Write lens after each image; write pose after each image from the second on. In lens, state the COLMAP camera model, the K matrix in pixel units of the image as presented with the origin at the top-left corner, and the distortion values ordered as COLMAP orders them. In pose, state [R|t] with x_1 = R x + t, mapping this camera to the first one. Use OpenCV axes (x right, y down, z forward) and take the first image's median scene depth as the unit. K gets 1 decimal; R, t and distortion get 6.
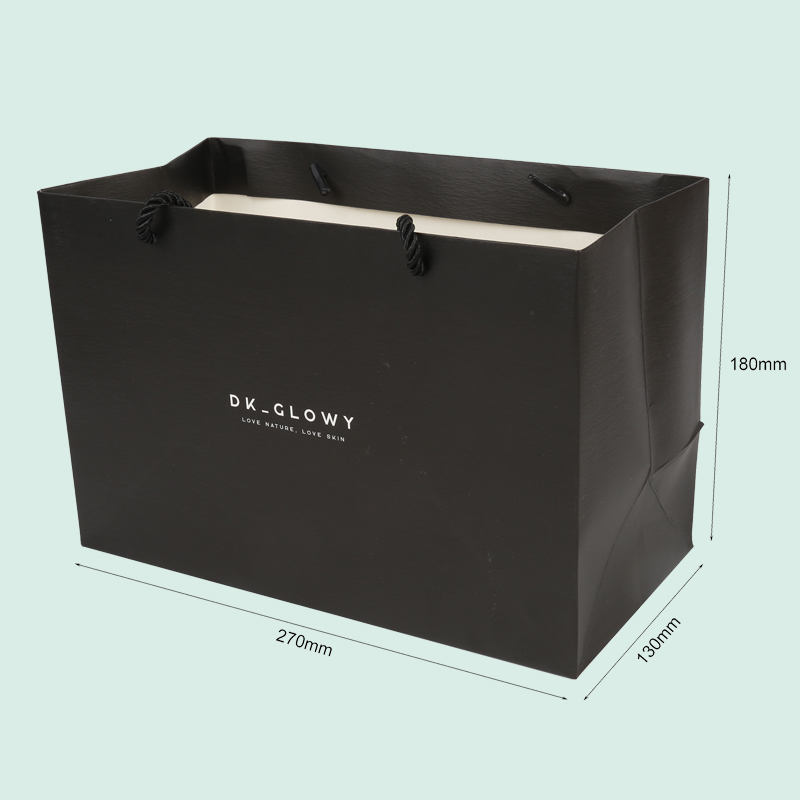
lens RADIAL K [[1461.2, 0, 379.0], [0, 1461.2, 388.0], [0, 0, 1]] dist [0.058630, 0.000000]
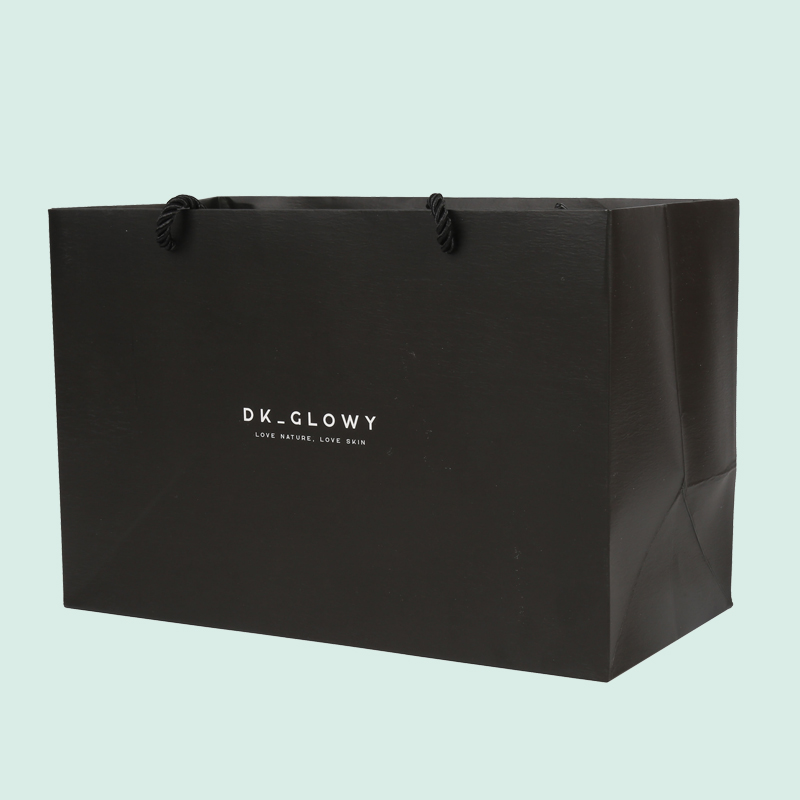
lens RADIAL K [[1874.5, 0, 400.8], [0, 1874.5, 400.5], [0, 0, 1]] dist [0.142902, 0.000000]
pose [[0.999310, 0.024357, 0.028038, -0.035187], [-0.017471, 0.974470, -0.223838, 0.280808], [-0.032774, 0.223194, 0.974223, -0.202589]]
